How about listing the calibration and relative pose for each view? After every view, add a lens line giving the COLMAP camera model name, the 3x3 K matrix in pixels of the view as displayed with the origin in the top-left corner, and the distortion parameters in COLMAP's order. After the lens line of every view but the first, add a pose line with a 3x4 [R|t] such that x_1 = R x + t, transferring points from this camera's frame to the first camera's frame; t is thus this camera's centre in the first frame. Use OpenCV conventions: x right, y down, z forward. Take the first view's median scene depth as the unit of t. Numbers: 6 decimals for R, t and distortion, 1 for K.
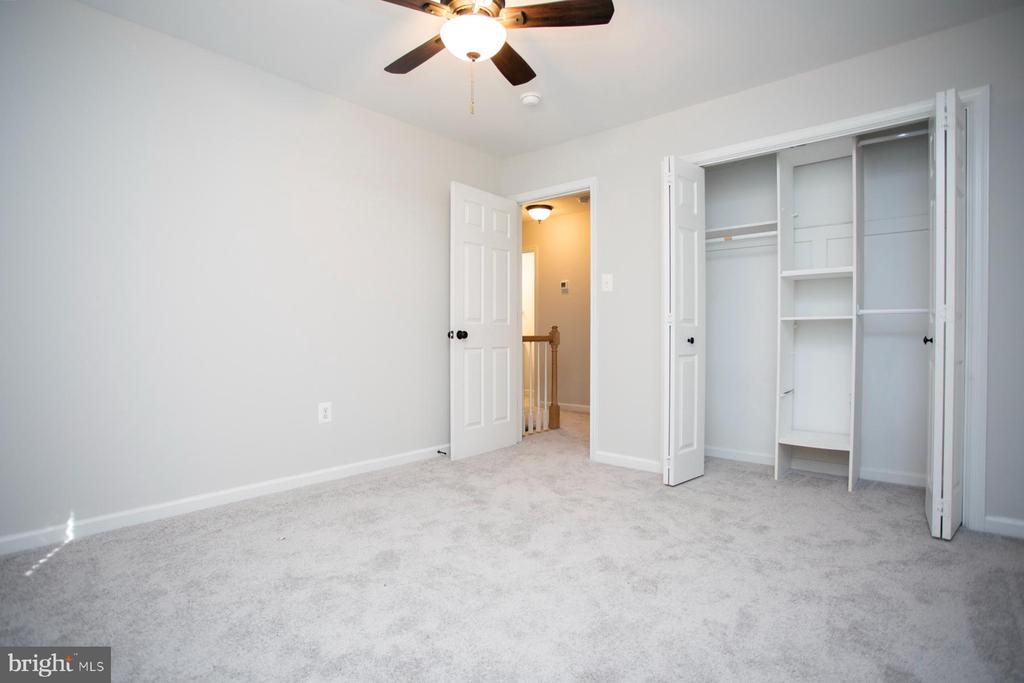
lens RADIAL K [[499.0, 0, 512.0], [0, 499.0, 341.5], [0, 0, 1]] dist [0.000784, 0.000285]
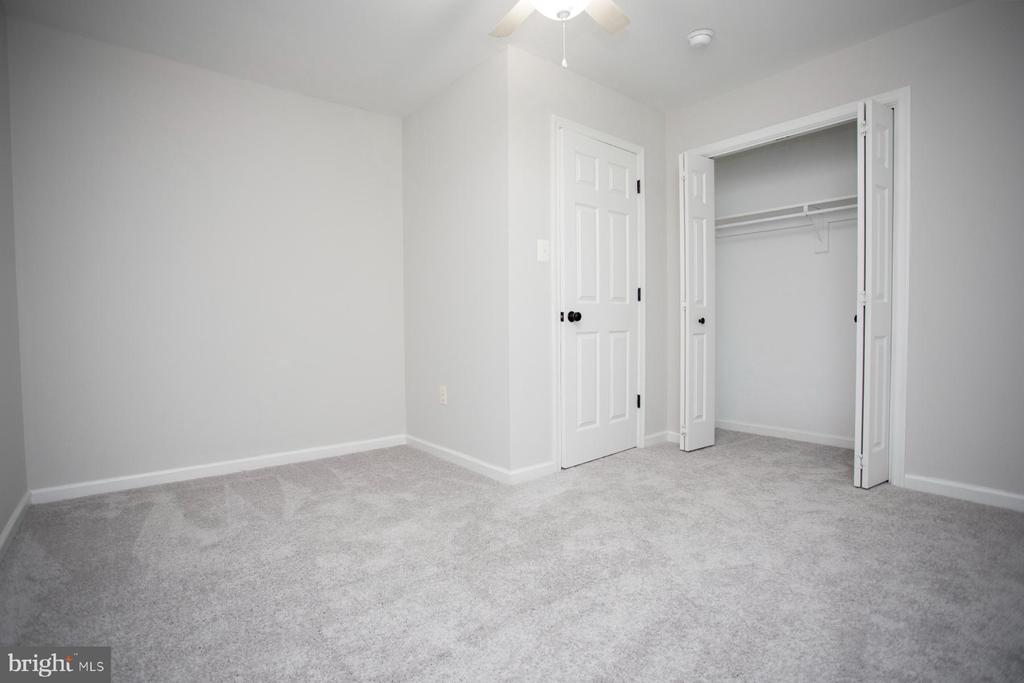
lens RADIAL K [[499.0, 0, 512.0], [0, 499.0, 341.5], [0, 0, 1]] dist [0.000784, 0.000285]
pose [[0.981702, -0.002874, -0.190404, 0.164423], [0.009287, 0.999419, 0.032799, 0.003809], [0.190199, -0.033967, 0.981158, -0.144969]]
